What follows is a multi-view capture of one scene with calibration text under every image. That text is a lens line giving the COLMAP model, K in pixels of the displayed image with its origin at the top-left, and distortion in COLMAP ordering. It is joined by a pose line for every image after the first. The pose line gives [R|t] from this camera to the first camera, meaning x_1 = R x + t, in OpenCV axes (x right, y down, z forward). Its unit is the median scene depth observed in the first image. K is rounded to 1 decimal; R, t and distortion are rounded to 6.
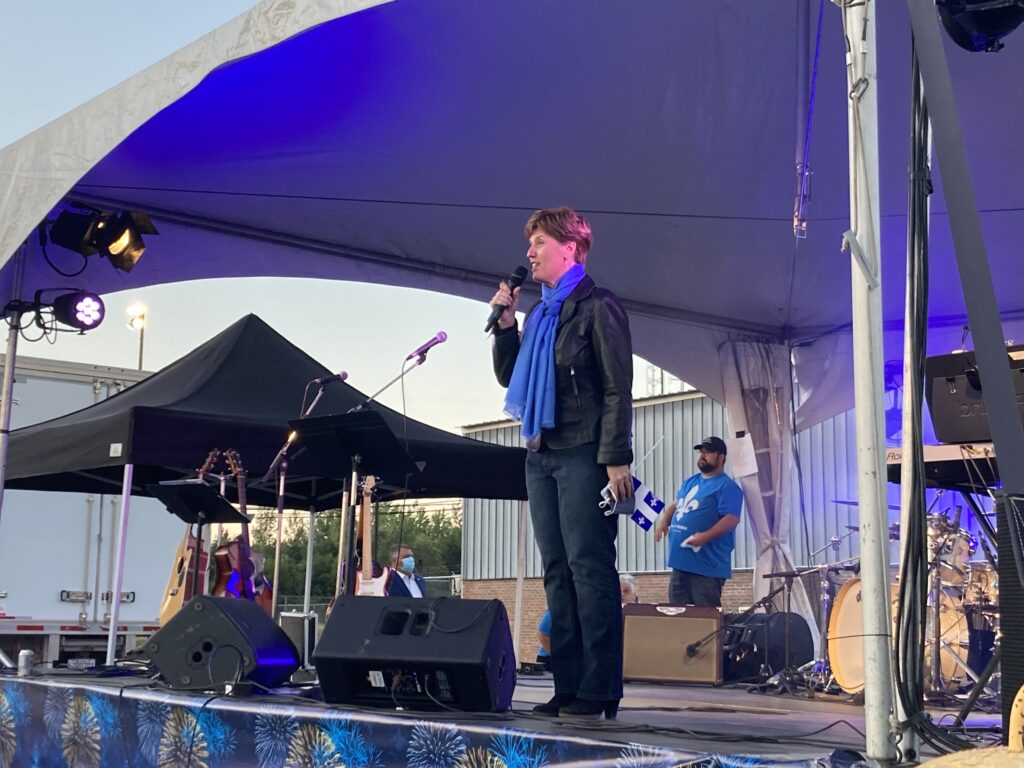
lens RADIAL K [[1648.8, 0, 513.5], [0, 1648.8, 382.3], [0, 0, 1]] dist [0.046218, 0.000000]
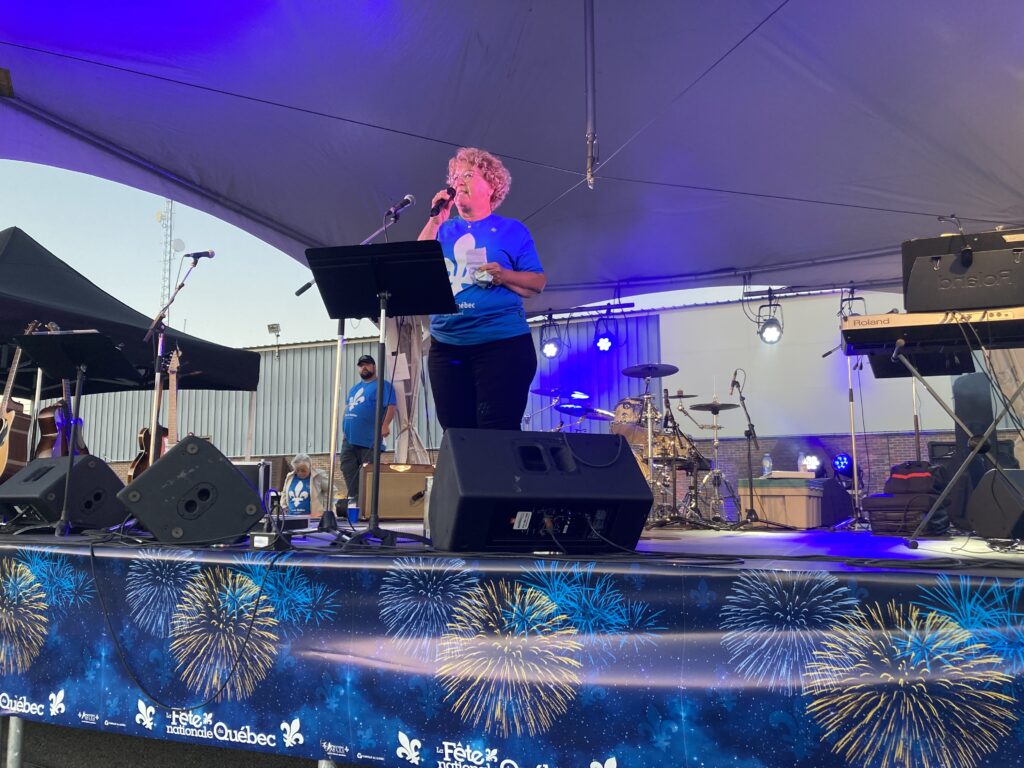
lens RADIAL K [[827.8, 0, 507.3], [0, 827.8, 385.4], [0, 0, 1]] dist [0.019076, -0.009961]
pose [[0.864791, 0.043348, 0.500258, -0.273296], [-0.053917, 0.998523, 0.006683, 0.091895], [-0.499229, -0.032752, 0.865851, 0.547251]]
